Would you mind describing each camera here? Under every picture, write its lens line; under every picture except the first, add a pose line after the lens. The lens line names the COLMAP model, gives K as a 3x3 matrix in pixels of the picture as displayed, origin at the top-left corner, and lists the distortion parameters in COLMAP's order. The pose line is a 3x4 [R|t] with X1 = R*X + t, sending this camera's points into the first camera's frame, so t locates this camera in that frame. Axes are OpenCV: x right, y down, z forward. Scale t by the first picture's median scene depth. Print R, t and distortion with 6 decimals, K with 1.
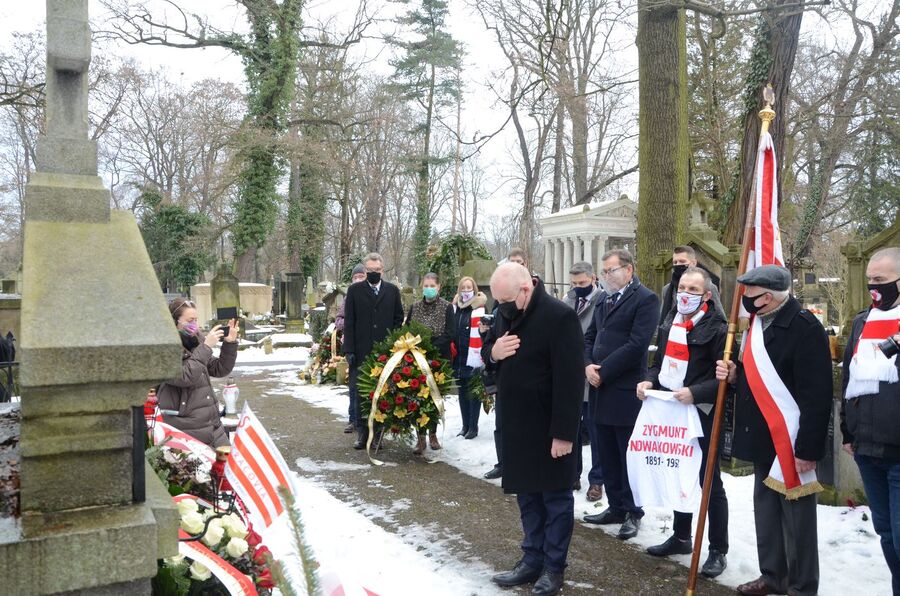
lens RADIAL K [[766.9, 0, 458.0], [0, 766.9, 296.1], [0, 0, 1]] dist [-0.138226, 0.173492]
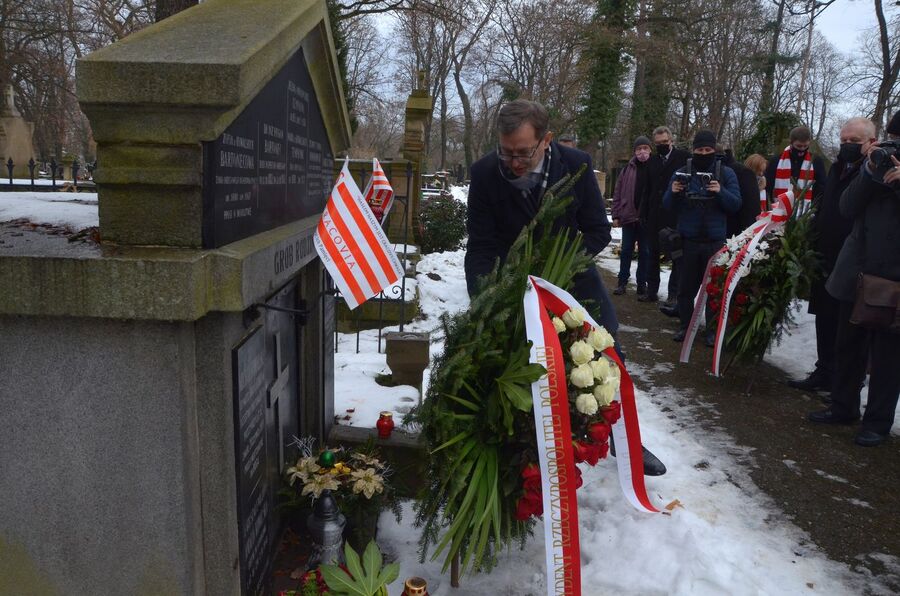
lens RADIAL K [[695.5, 0, 462.3], [0, 695.5, 297.0], [0, 0, 1]] dist [-0.159846, 0.116818]
pose [[0.895415, 0.113760, -0.430454, 0.031019], [-0.046529, 0.985422, 0.163639, 0.025913], [0.442795, -0.126496, 0.887655, 0.055073]]
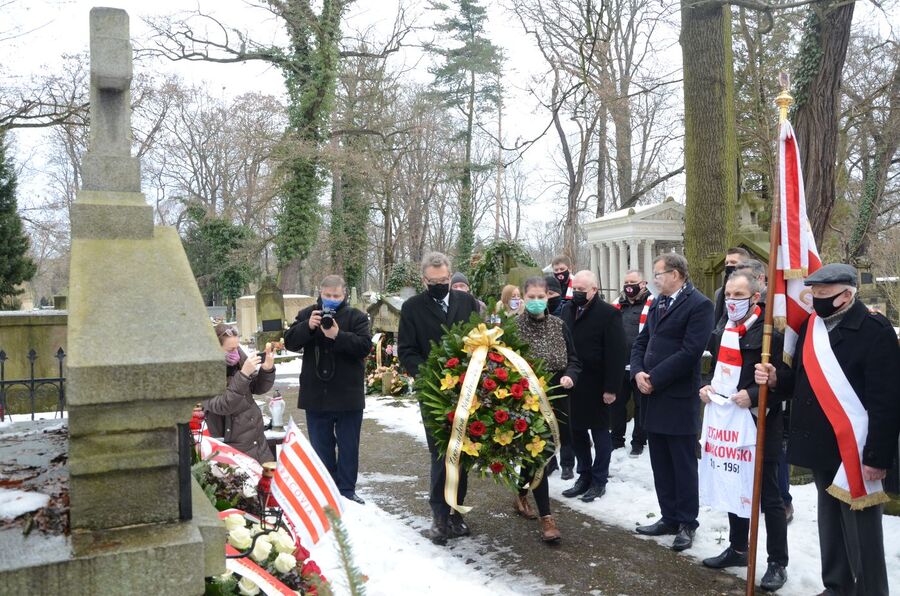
lens RADIAL K [[772.7, 0, 459.1], [0, 772.7, 298.4], [0, 0, 1]] dist [-0.128540, 0.171597]
pose [[0.998213, -0.019547, -0.056472, -0.000249], [0.019145, 0.999787, -0.007644, -0.000562], [0.056609, 0.006550, 0.998375, 0.002089]]
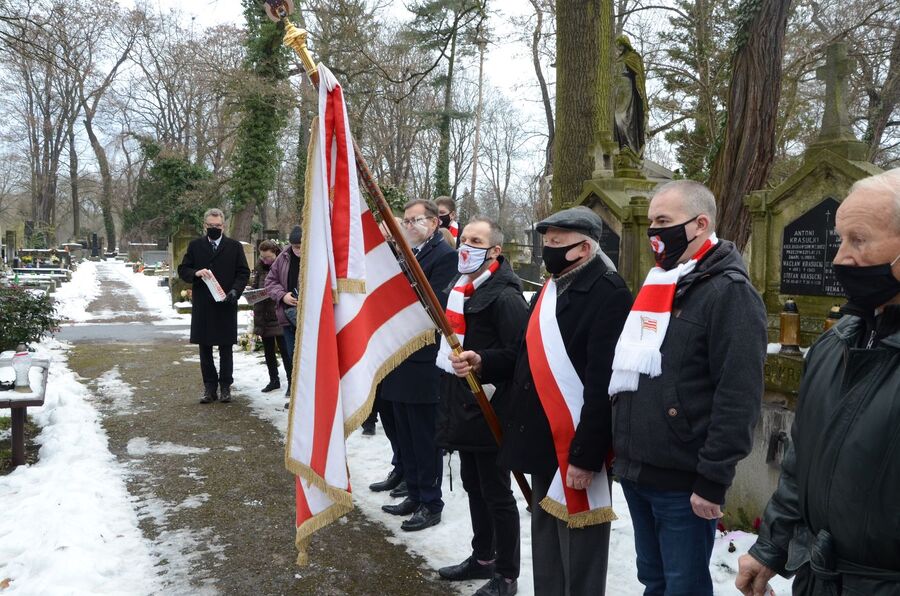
lens RADIAL K [[801.6, 0, 460.2], [0, 801.6, 297.6], [0, 0, 1]] dist [-0.110171, 0.186922]
pose [[0.998923, 0.022116, -0.040786, 0.121231], [-0.020184, 0.998682, 0.047180, 0.002433], [0.041775, -0.046306, 0.998053, 0.077362]]
